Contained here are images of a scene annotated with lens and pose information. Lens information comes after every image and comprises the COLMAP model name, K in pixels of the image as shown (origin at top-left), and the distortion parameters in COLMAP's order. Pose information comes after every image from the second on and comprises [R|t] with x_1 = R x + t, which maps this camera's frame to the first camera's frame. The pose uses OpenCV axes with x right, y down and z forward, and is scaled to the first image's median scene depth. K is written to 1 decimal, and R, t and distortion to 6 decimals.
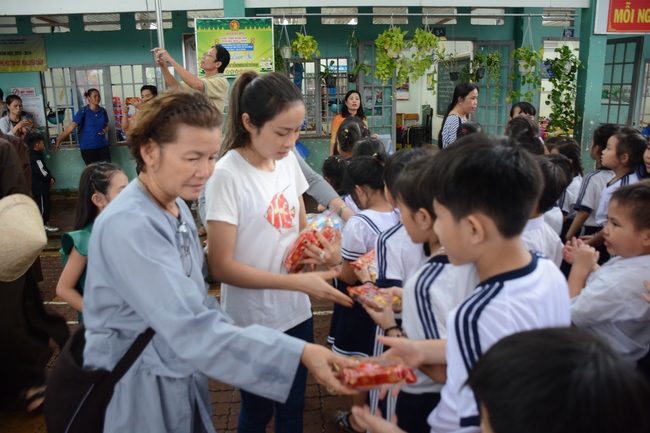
lens RADIAL K [[505.0, 0, 325.0], [0, 505.0, 216.5], [0, 0, 1]] dist [-0.154742, 0.129297]
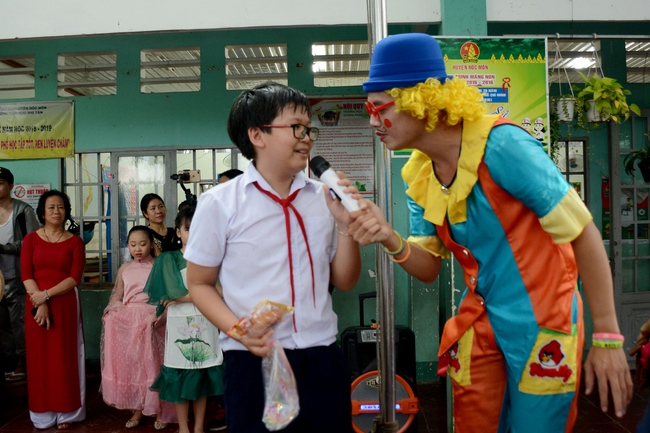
lens RADIAL K [[622.5, 0, 325.0], [0, 622.5, 216.5], [0, 0, 1]] dist [-0.189371, 0.192297]
pose [[0.995676, -0.000233, -0.092890, -0.248486], [-0.021780, 0.971535, -0.235891, -0.079057], [0.090301, 0.236894, 0.967330, 0.411295]]
